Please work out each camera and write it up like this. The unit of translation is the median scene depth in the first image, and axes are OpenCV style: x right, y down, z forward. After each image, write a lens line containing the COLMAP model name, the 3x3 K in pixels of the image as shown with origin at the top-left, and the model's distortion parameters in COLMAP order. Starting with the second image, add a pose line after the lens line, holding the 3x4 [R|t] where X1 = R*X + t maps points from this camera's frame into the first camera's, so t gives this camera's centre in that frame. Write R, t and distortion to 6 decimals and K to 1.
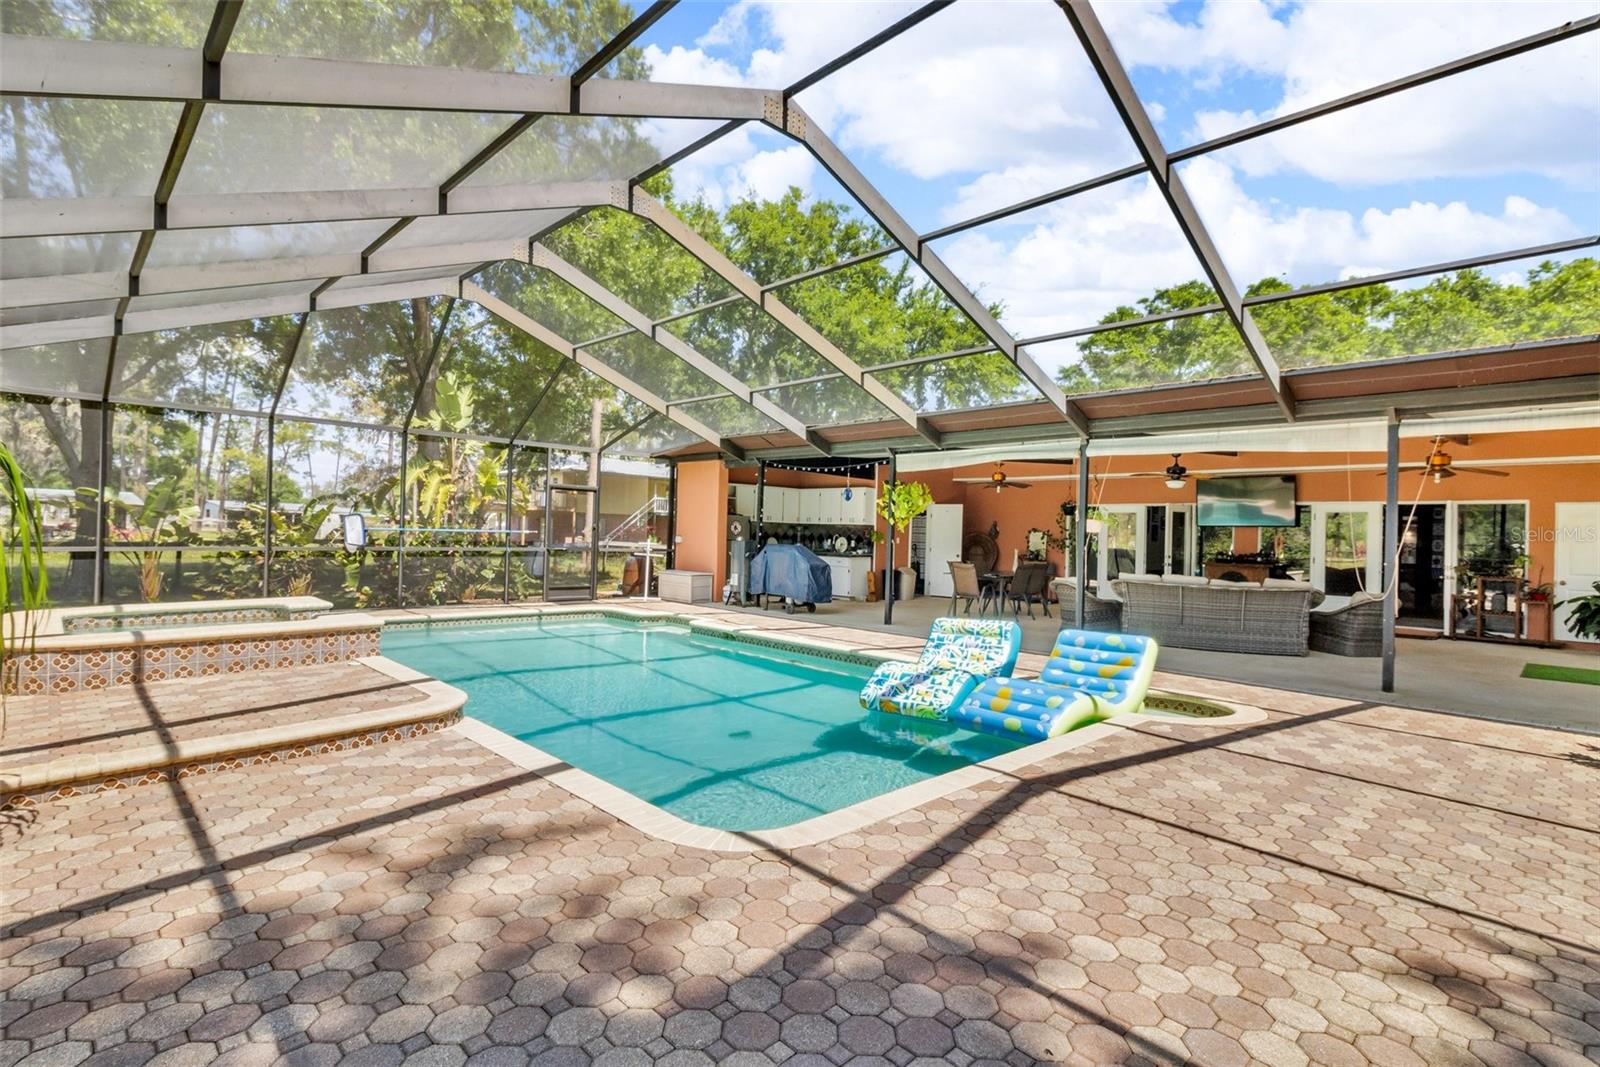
lens RADIAL K [[755.0, 0, 800.0], [0, 755.0, 533.5], [0, 0, 1]] dist [0.001861, 0.000376]
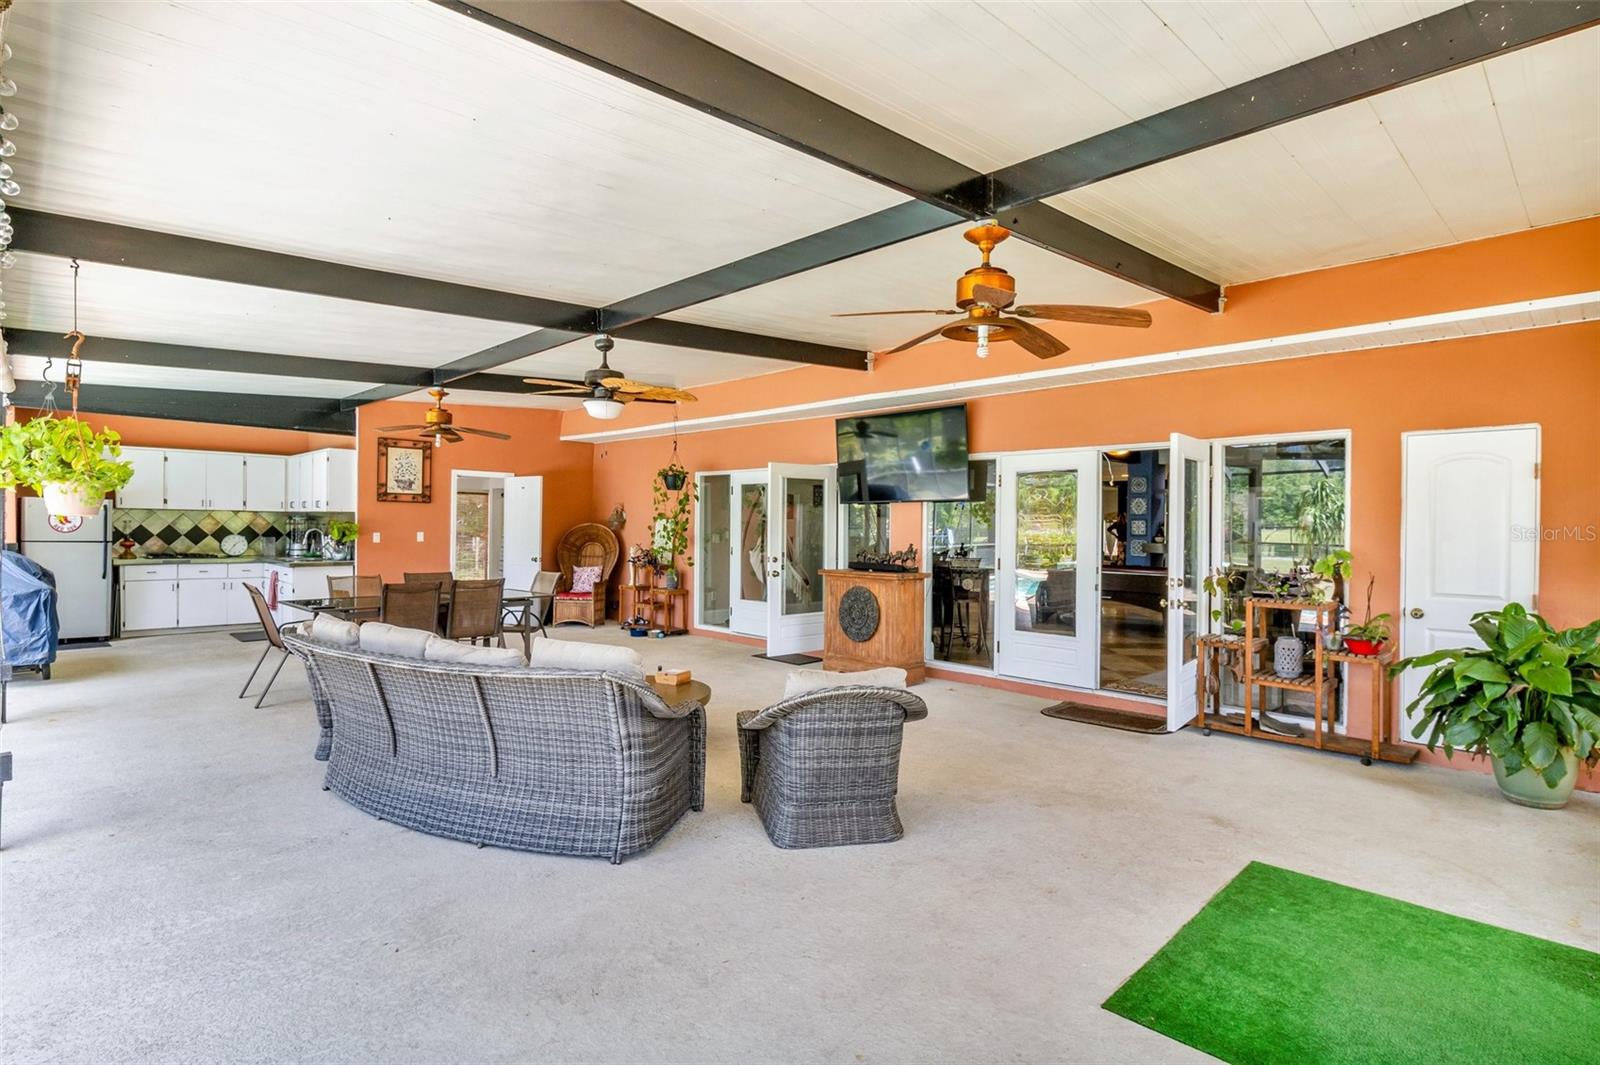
lens RADIAL K [[783.9, 0, 800.0], [0, 783.9, 532.5], [0, 0, 1]] dist [-0.000064, 0.000059]
pose [[0.999796, -0.017049, 0.010804, 0.624134], [0.016945, 0.999810, 0.009626, 0.007398], [-0.010966, -0.009441, 0.999895, 0.529319]]
